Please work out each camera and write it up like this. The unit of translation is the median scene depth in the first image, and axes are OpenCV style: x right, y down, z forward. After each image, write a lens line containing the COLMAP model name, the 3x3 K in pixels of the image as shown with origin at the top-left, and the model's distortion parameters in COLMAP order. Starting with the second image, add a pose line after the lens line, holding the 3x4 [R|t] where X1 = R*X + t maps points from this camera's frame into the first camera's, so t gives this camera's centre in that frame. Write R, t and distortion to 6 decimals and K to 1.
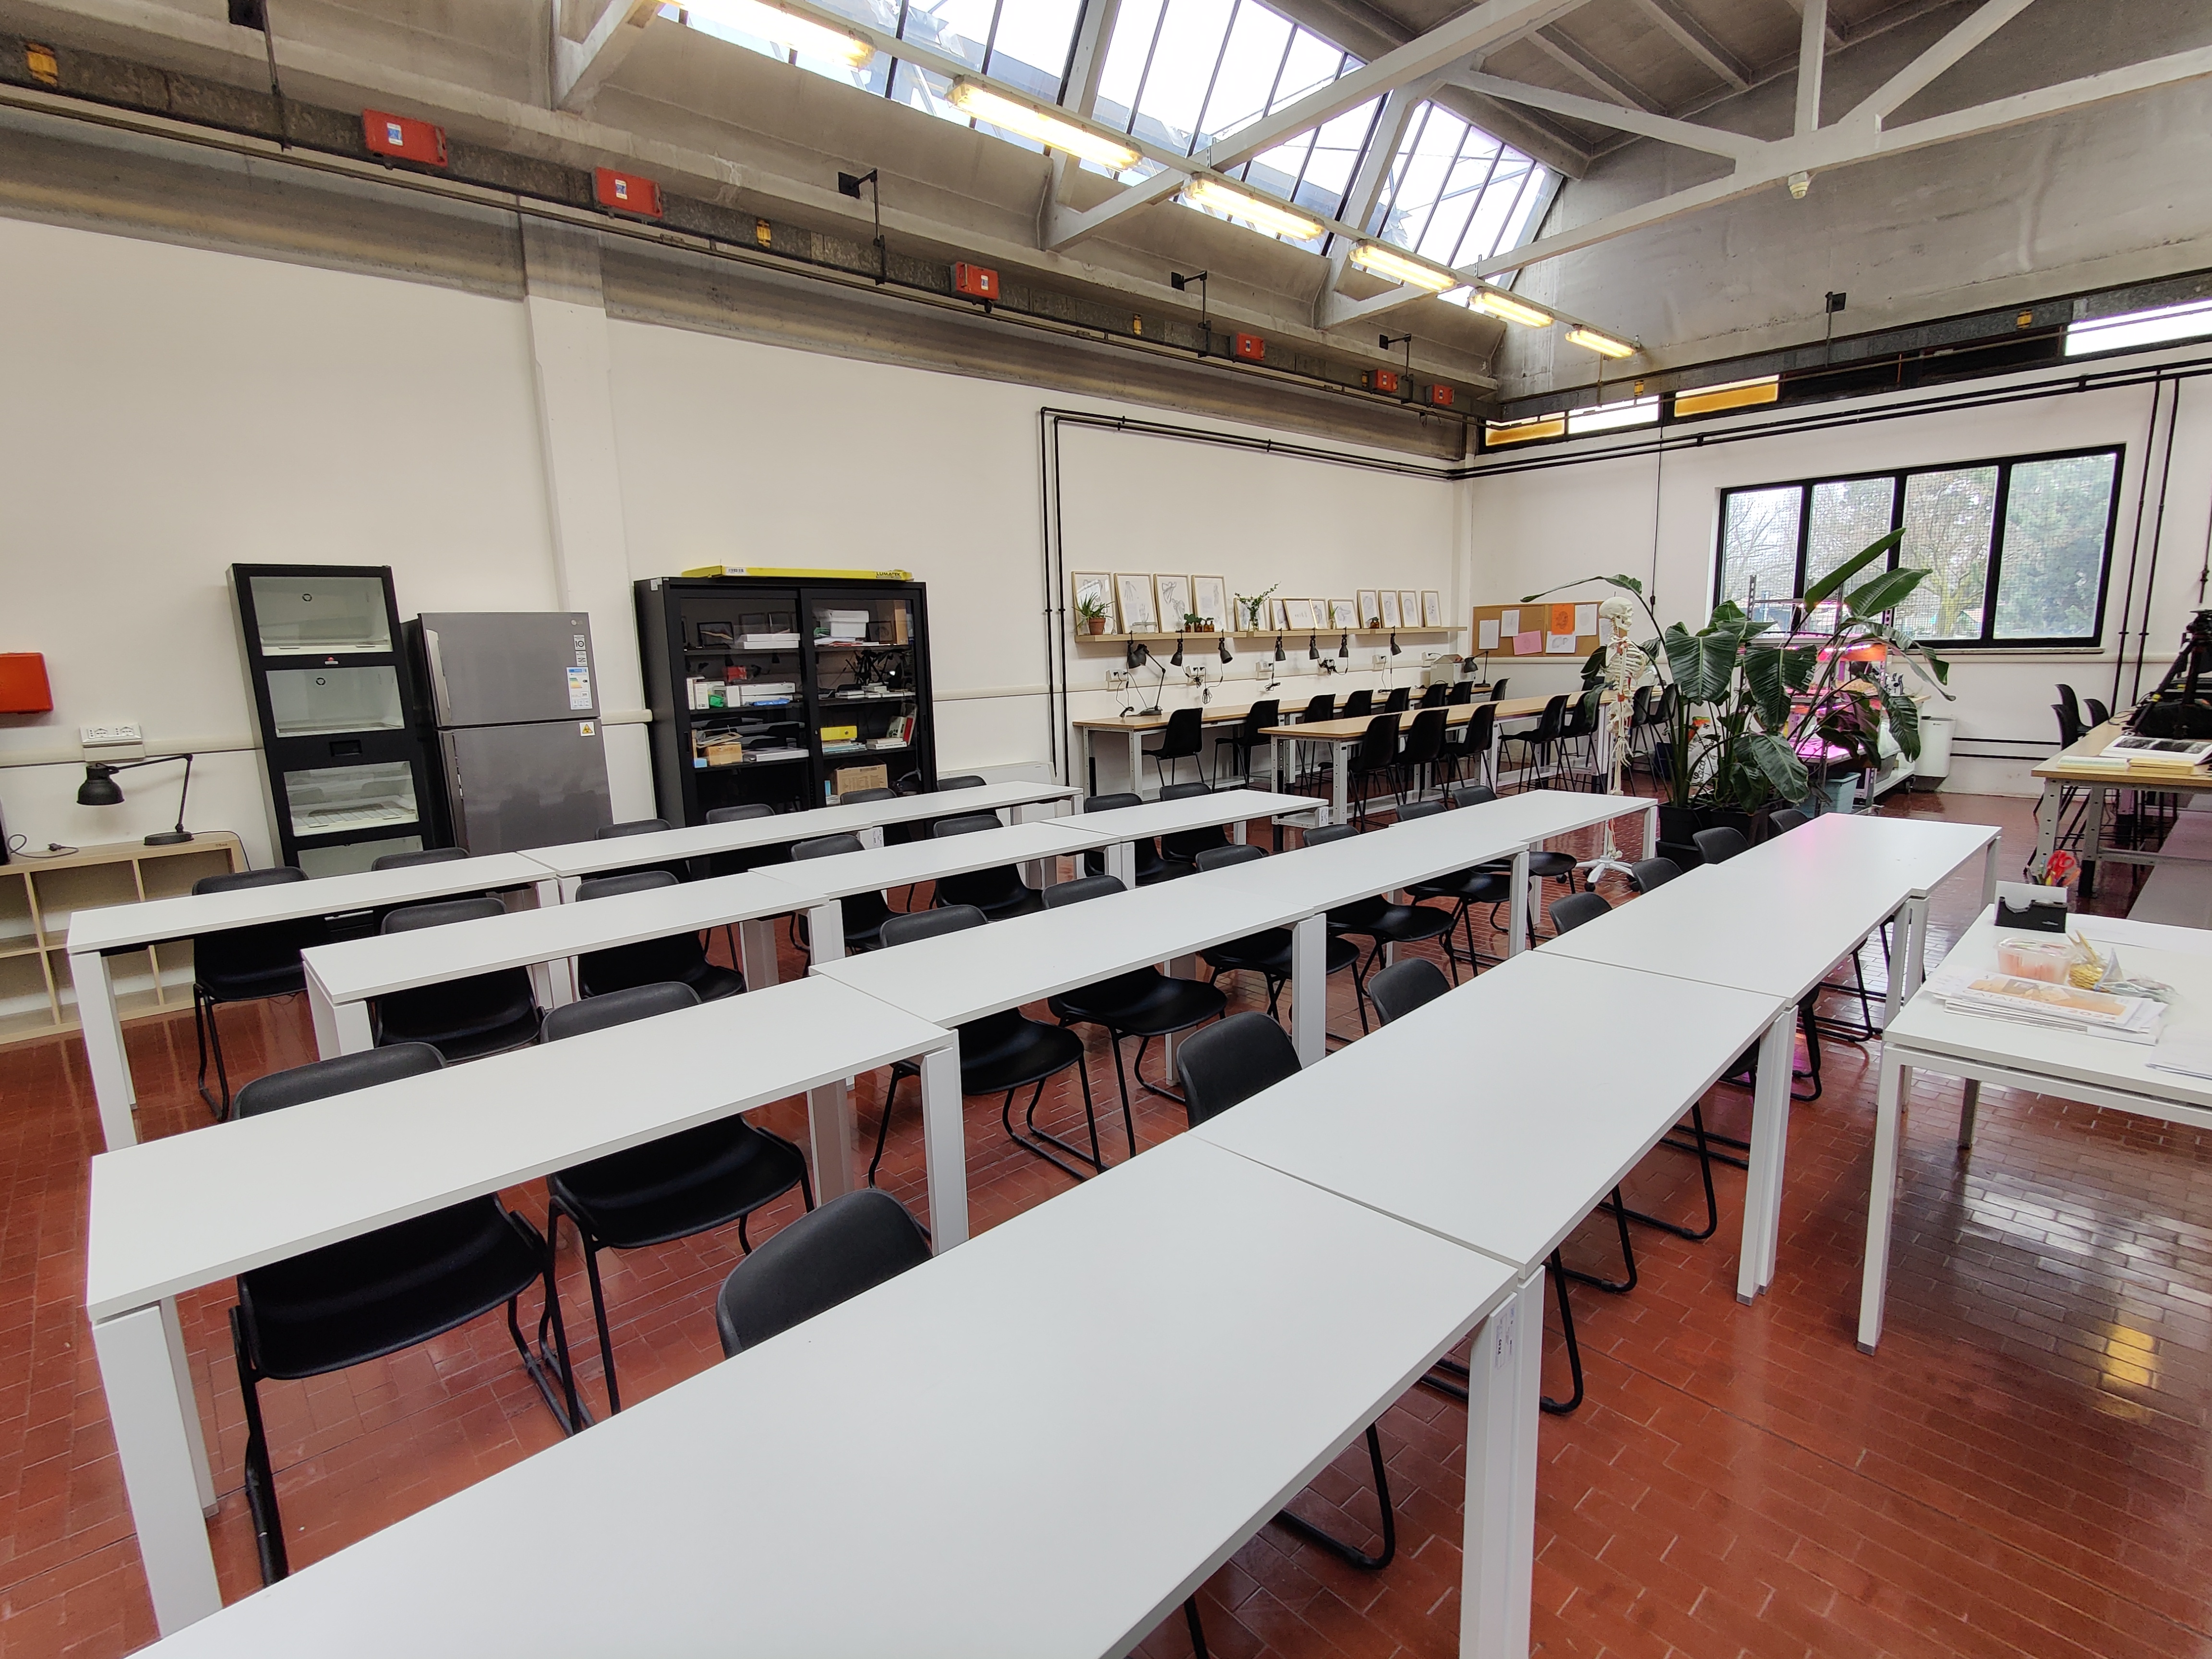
lens RADIAL K [[1044.3, 0, 1138.4], [0, 1044.3, 823.7], [0, 0, 1]] dist [-0.004247, -0.000994]
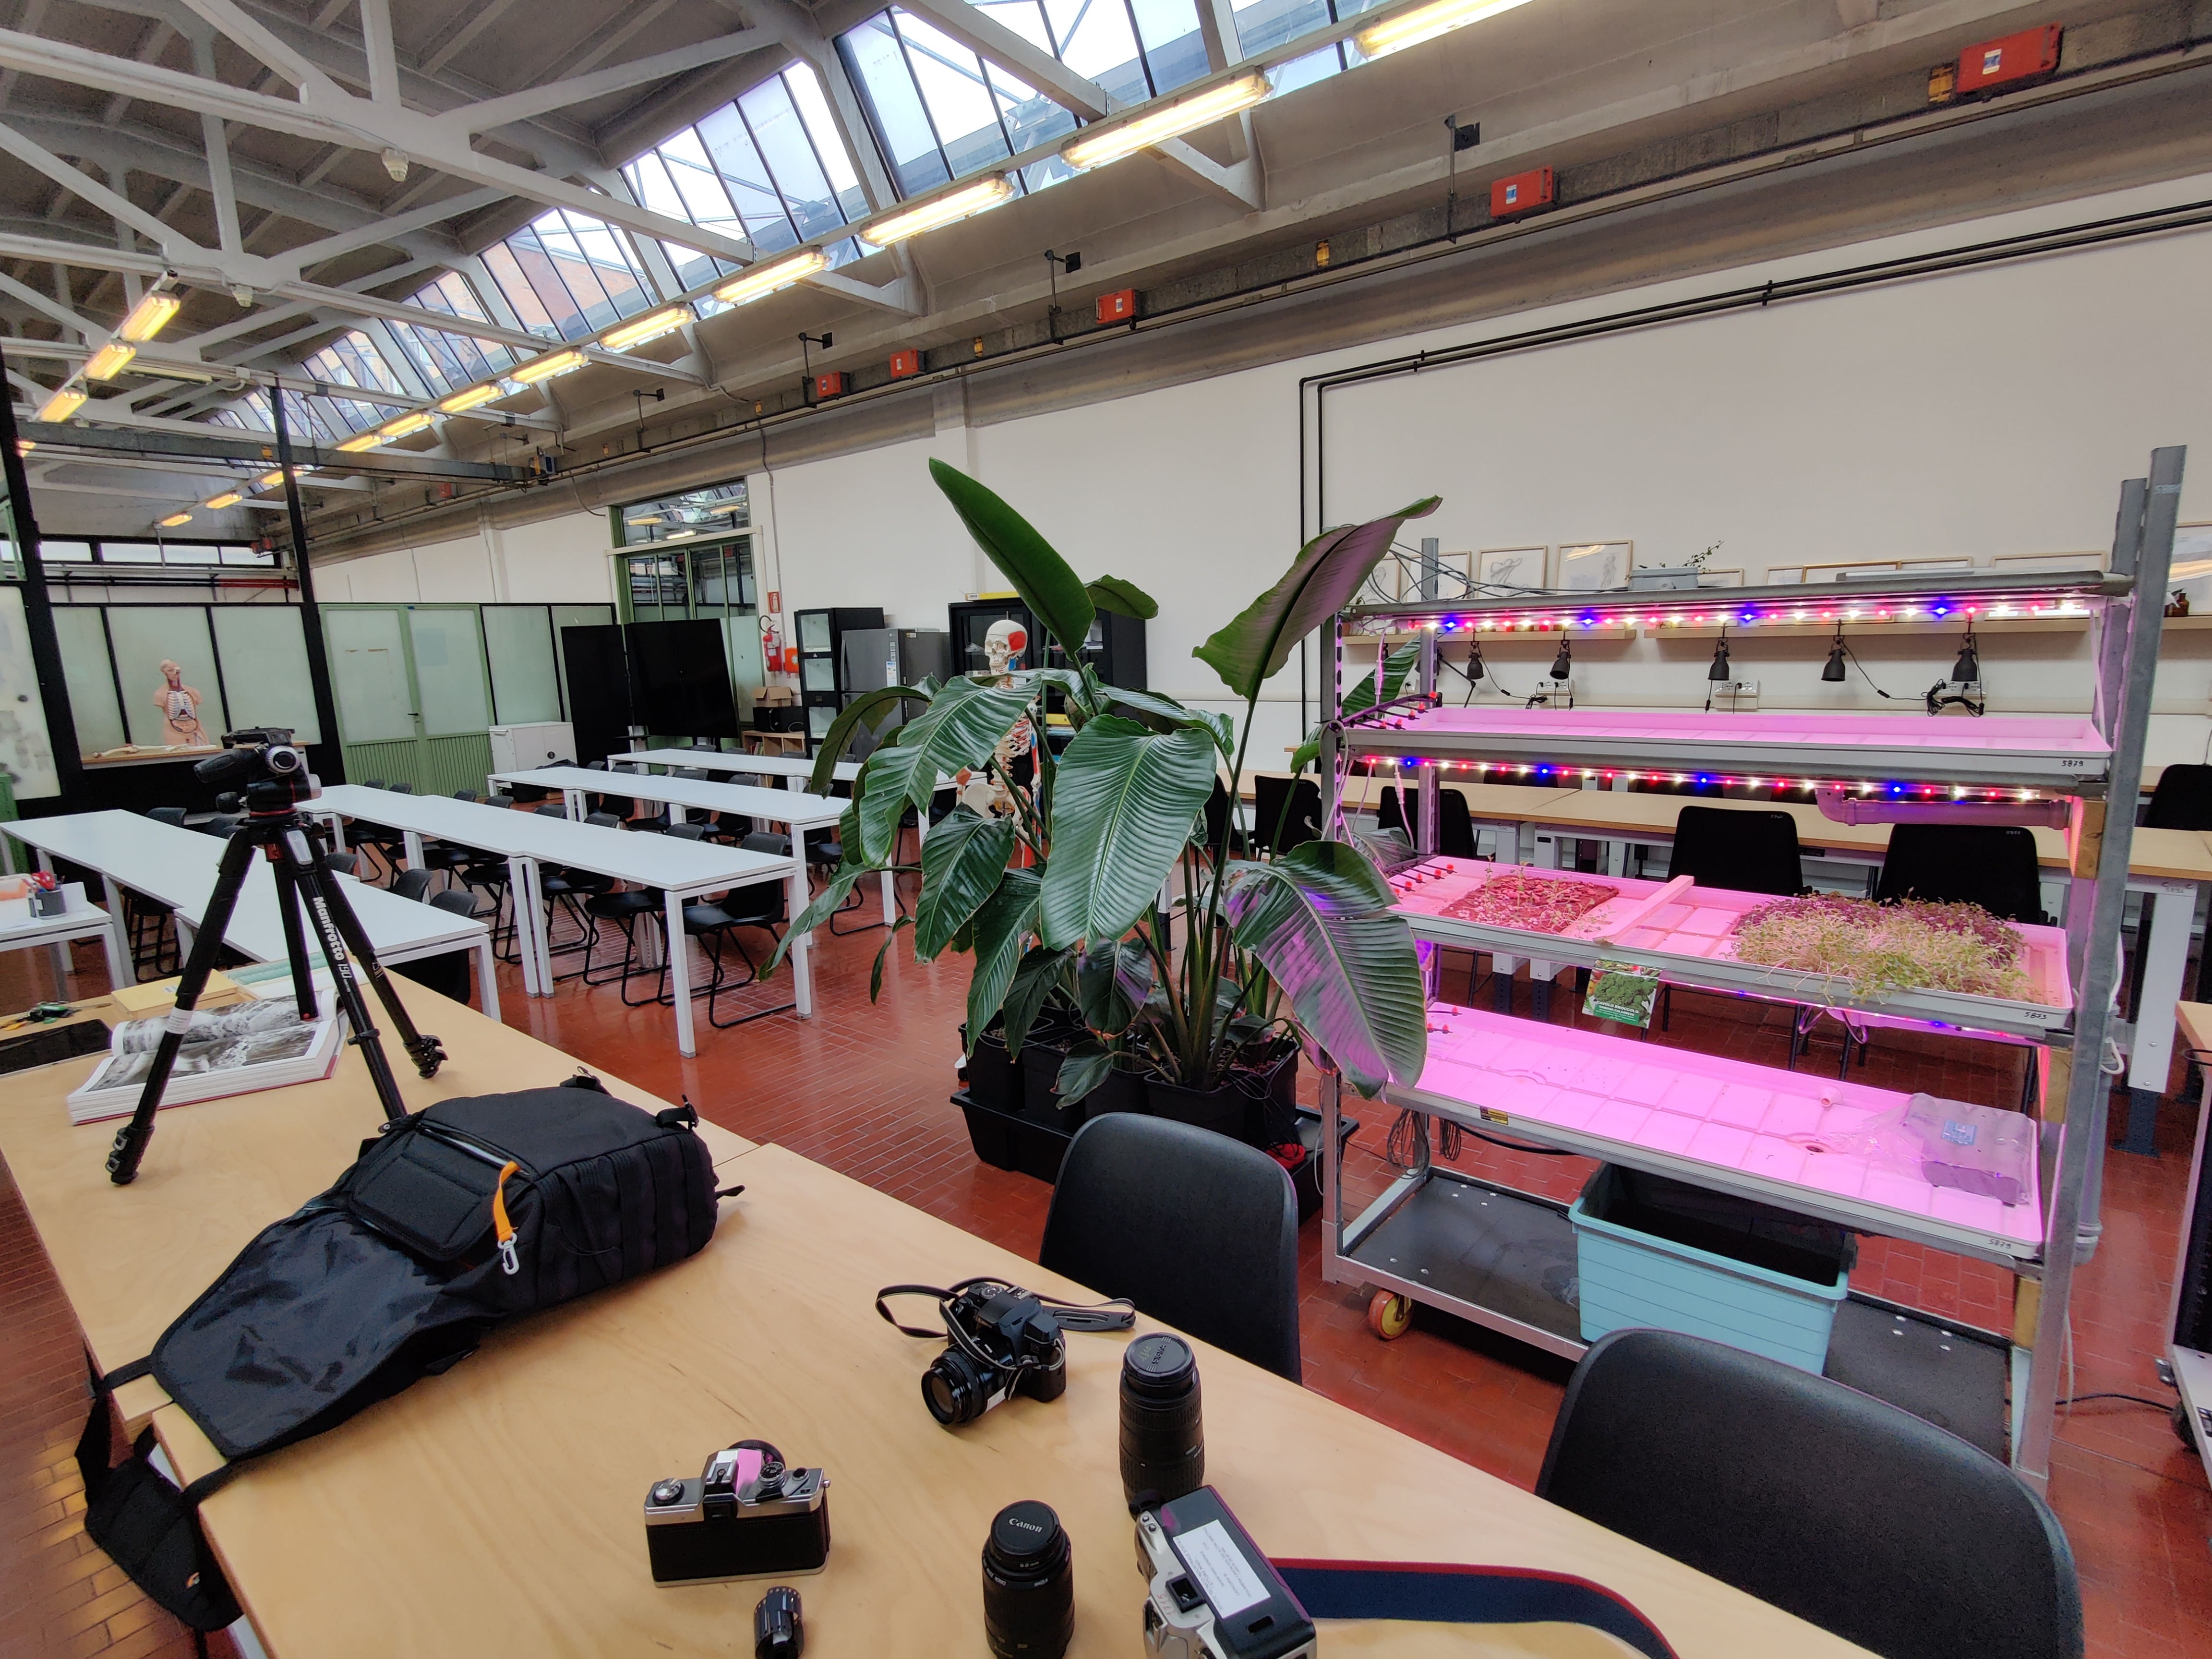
lens RADIAL K [[1044.3, 0, 1138.4], [0, 1044.3, 823.7], [0, 0, 1]] dist [-0.004247, -0.000994]
pose [[0.166233, 0.186019, -0.968382, 0.794771], [-0.151399, 0.975216, 0.161342, -0.149546], [0.974395, 0.119792, 0.190277, 0.723396]]
